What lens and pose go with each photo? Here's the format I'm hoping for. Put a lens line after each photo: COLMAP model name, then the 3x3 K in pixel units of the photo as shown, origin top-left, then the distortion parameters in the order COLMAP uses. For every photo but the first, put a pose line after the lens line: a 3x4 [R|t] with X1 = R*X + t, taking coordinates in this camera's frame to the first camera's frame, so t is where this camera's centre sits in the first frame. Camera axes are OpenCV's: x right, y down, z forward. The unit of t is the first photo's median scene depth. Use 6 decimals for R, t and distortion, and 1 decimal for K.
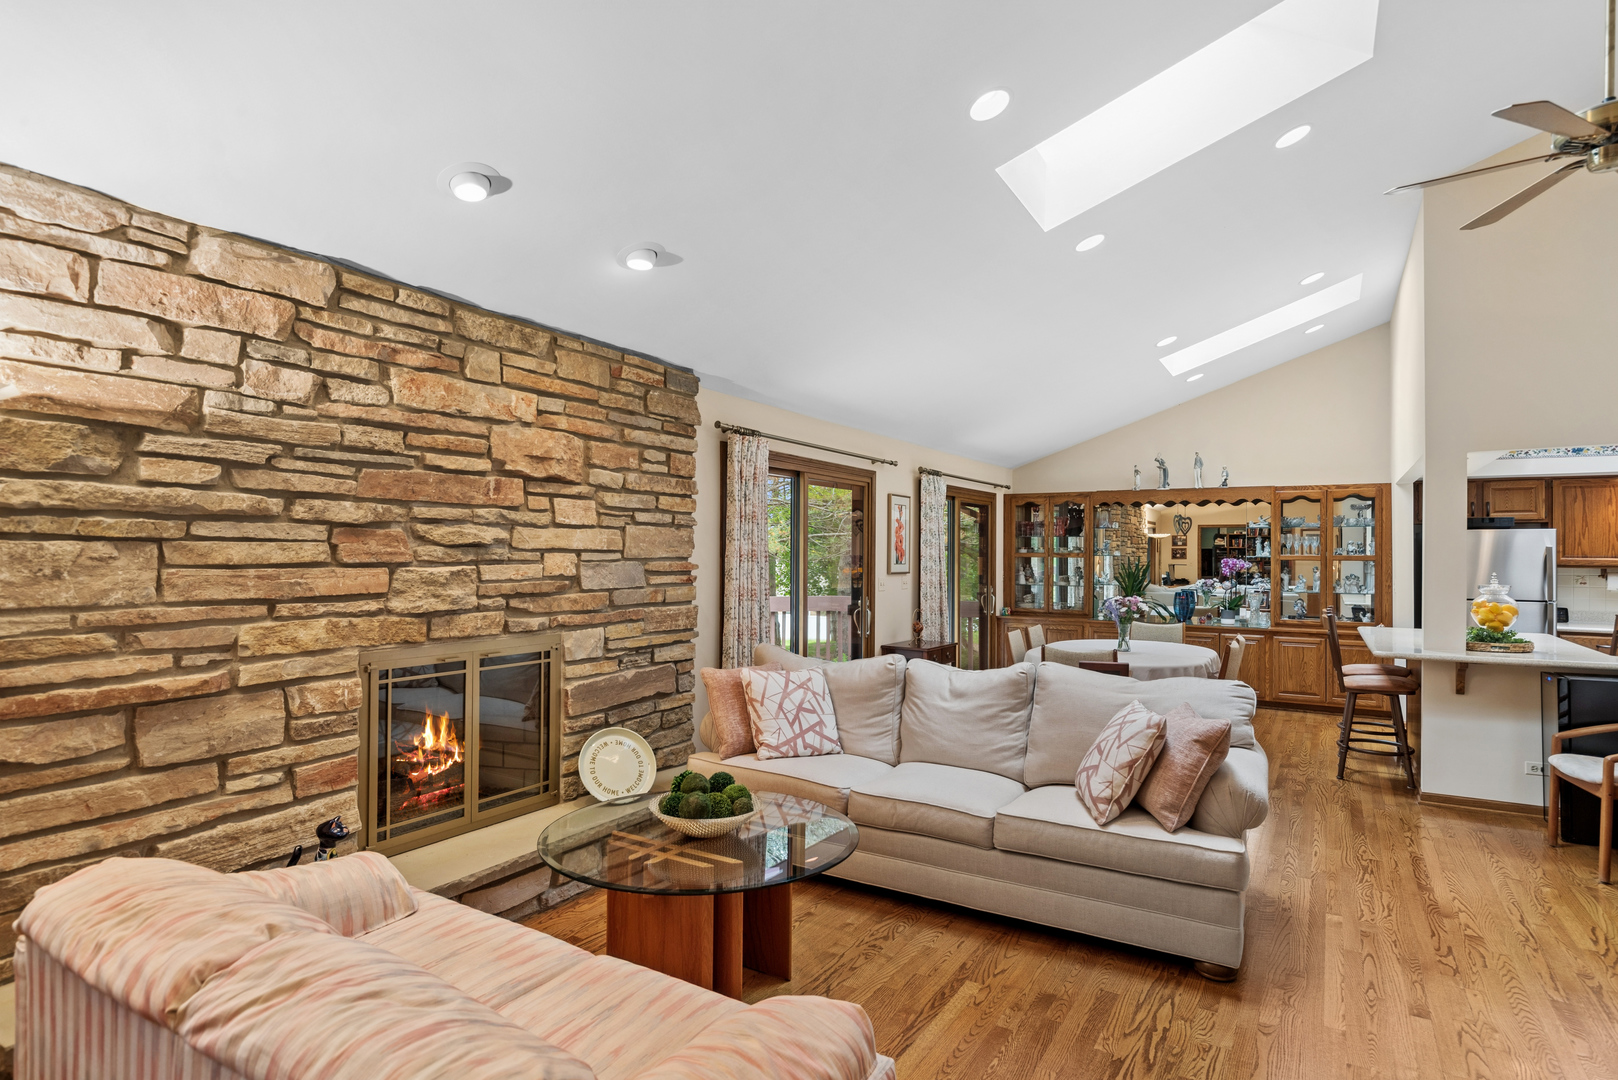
lens RADIAL K [[863.4, 0, 804.3], [0, 863.4, 541.0], [0, 0, 1]] dist [-0.006997, 0.000050]
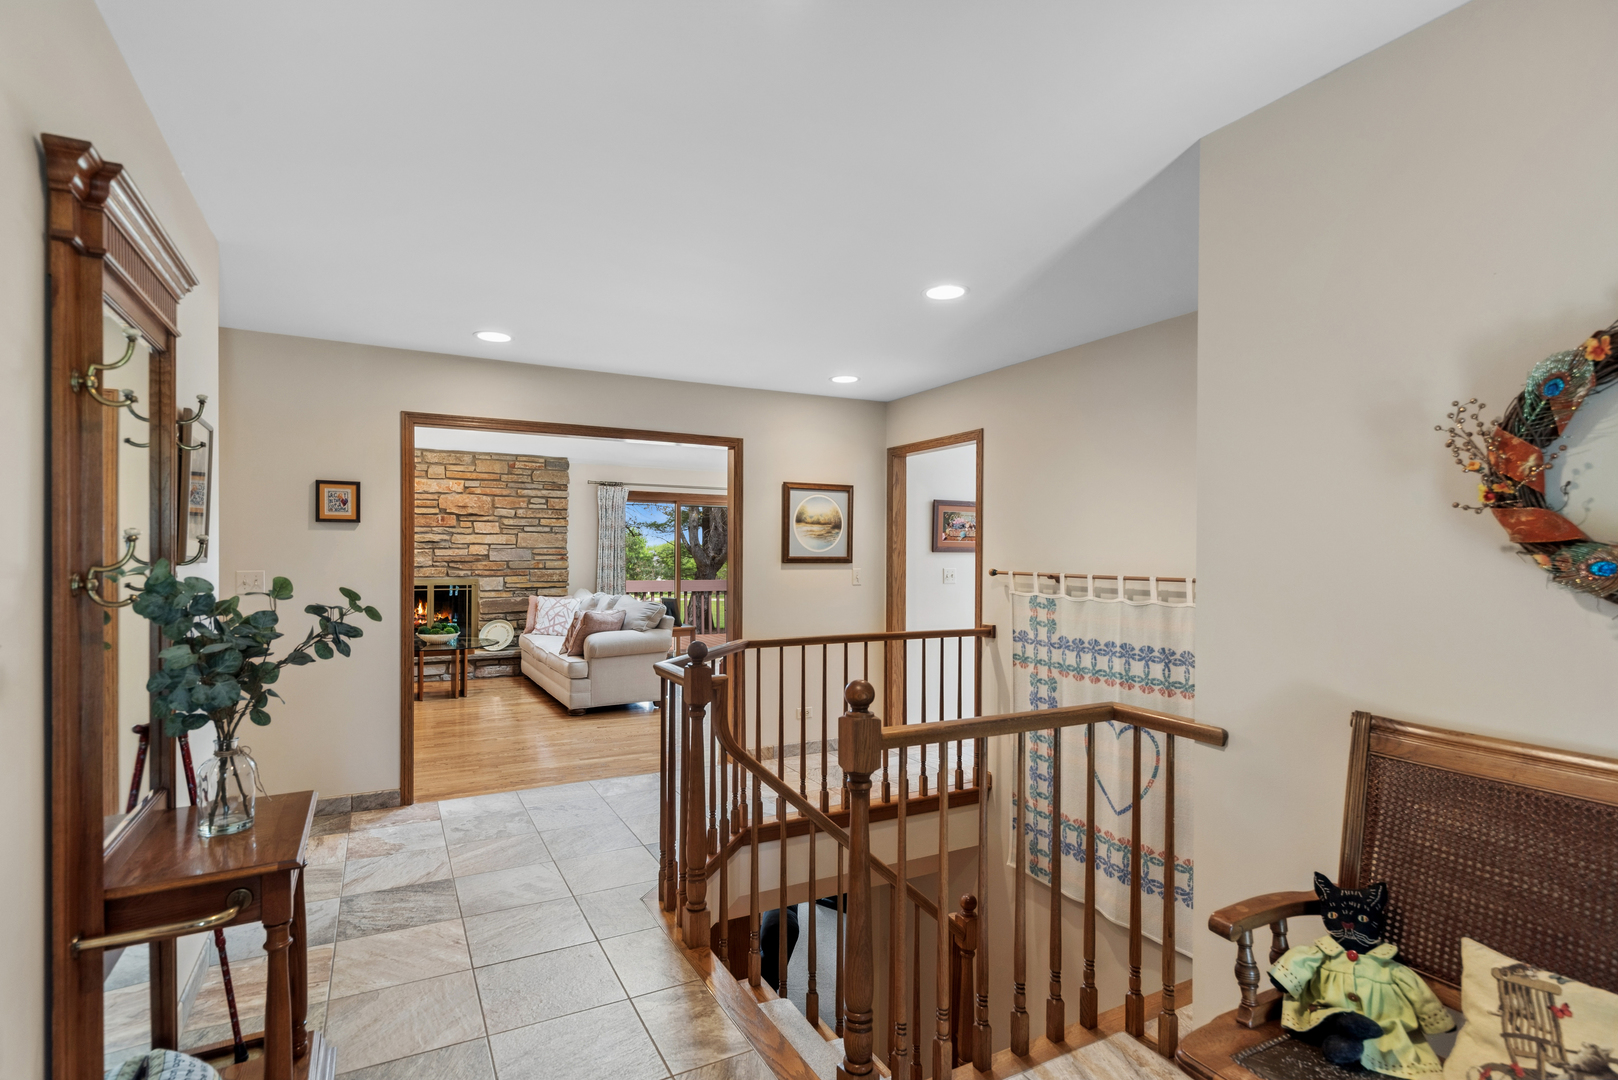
lens RADIAL K [[801.1, 0, 810.3], [0, 801.1, 545.9], [0, 0, 1]] dist [0.001453, -0.000795]
pose [[0.867112, -0.010035, -0.498012, 1.687489], [0.010884, 0.999940, -0.001198, 0.030296], [0.497994, -0.004381, 0.867169, -0.490151]]
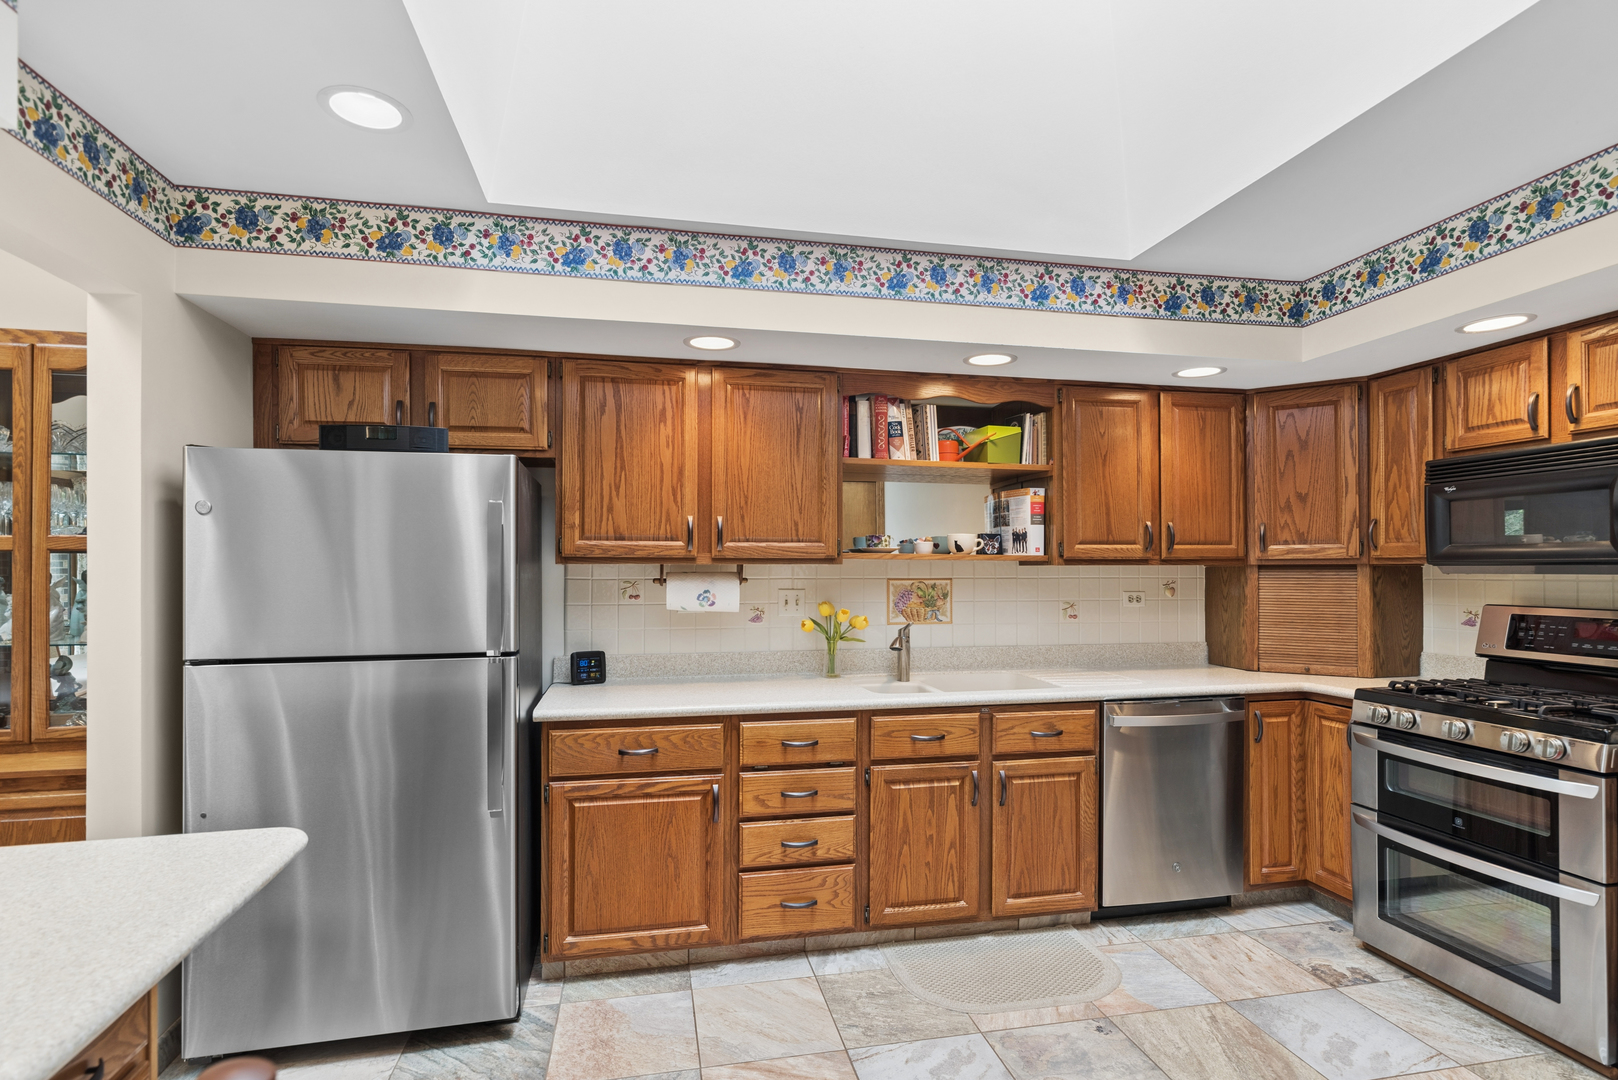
lens RADIAL K [[801.1, 0, 800.9], [0, 801.1, 562.9], [0, 0, 1]] dist [0.001453, -0.000795]
pose [[0.726912, -0.006098, 0.686703, 1.246711], [-0.003269, 0.999919, 0.012340, 0.046199], [-0.686722, -0.011215, 0.726833, 1.142556]]
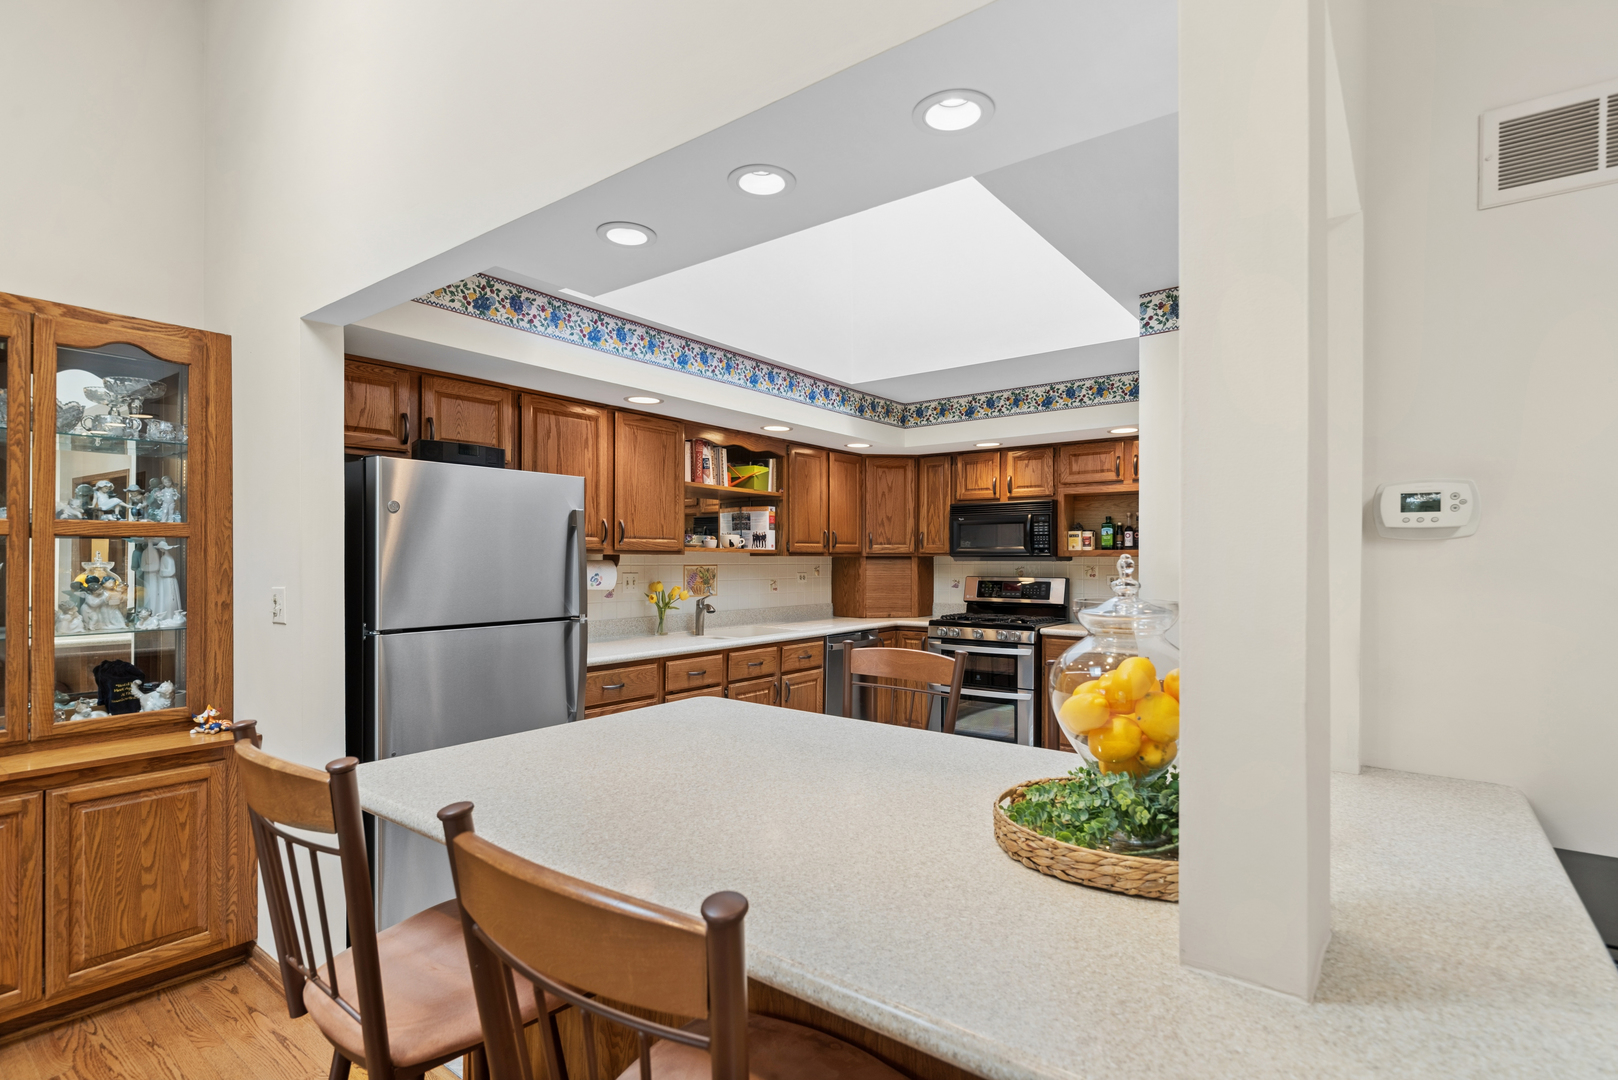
lens RADIAL K [[801.1, 0, 810.6], [0, 801.1, 559.9], [0, 0, 1]] dist [0.001453, -0.000795]
pose [[0.094212, -0.008941, 0.995512, 0.693162], [-0.014272, 0.999845, 0.010330, 0.050150], [-0.995450, -0.015182, 0.094070, 1.399521]]
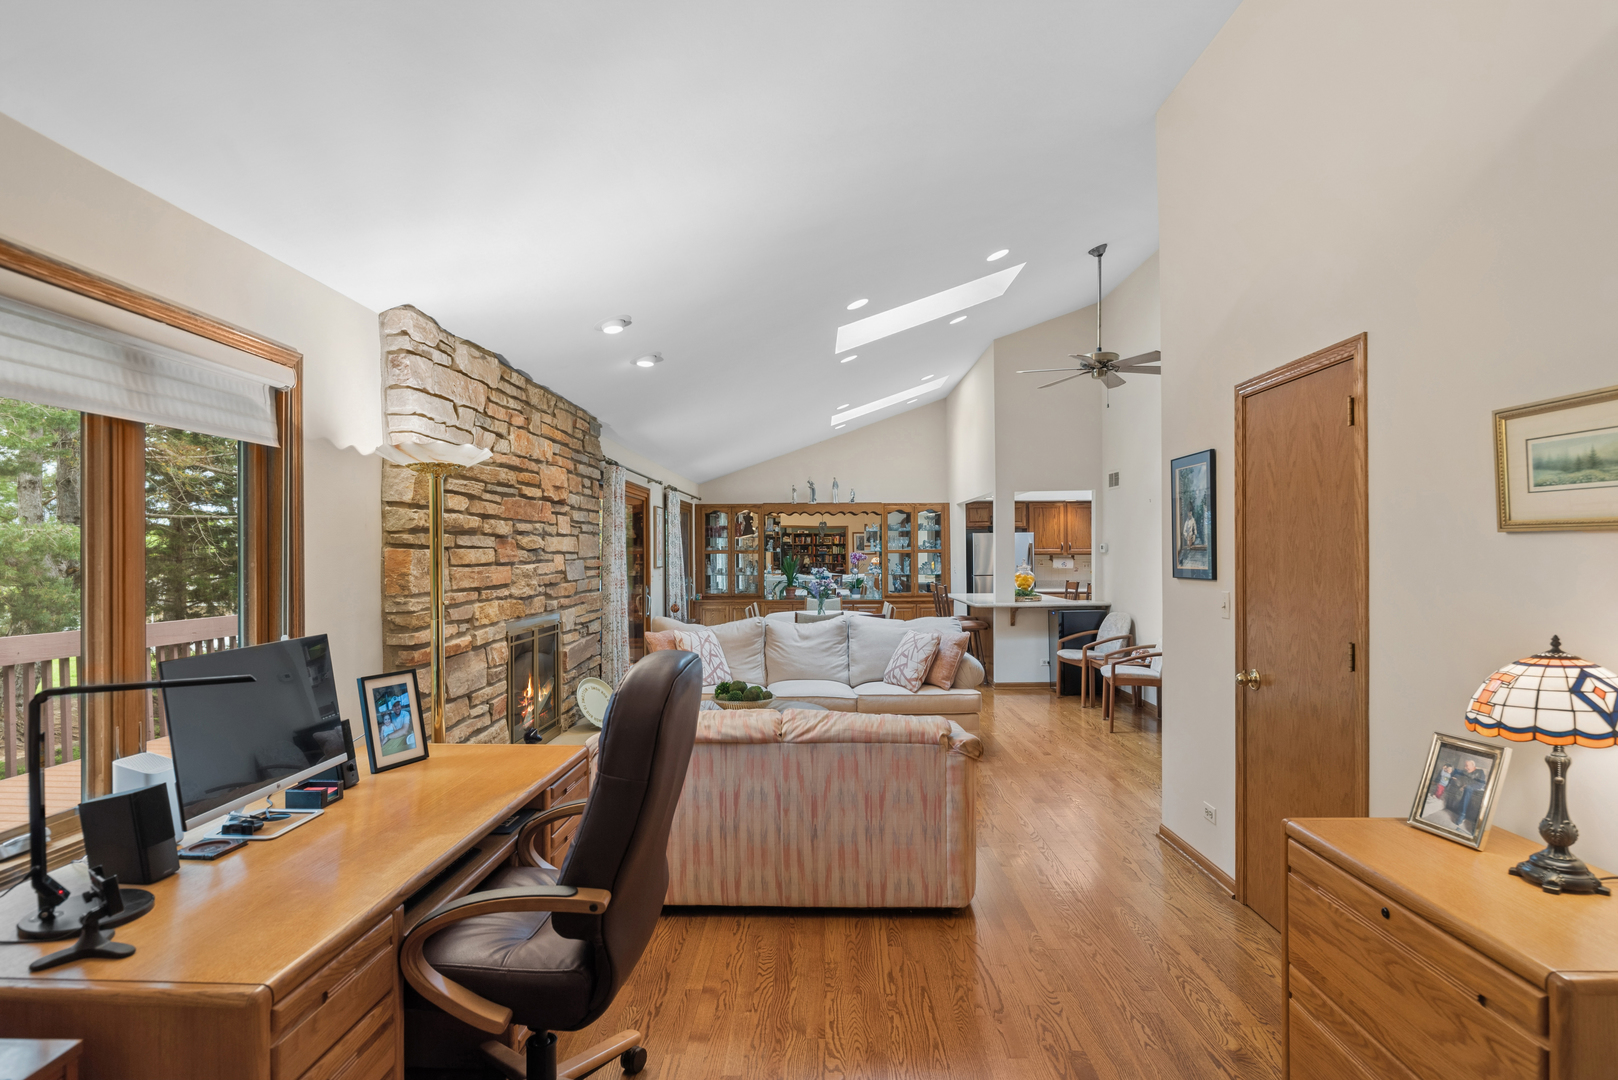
lens RADIAL K [[863.4, 0, 813.0], [0, 863.4, 544.8], [0, 0, 1]] dist [-0.006997, 0.000050]
pose [[0.855759, -0.008859, 0.517298, -0.676690], [0.004971, 0.999948, 0.008900, -0.012538], [-0.517350, -0.005044, 0.855759, -0.422300]]
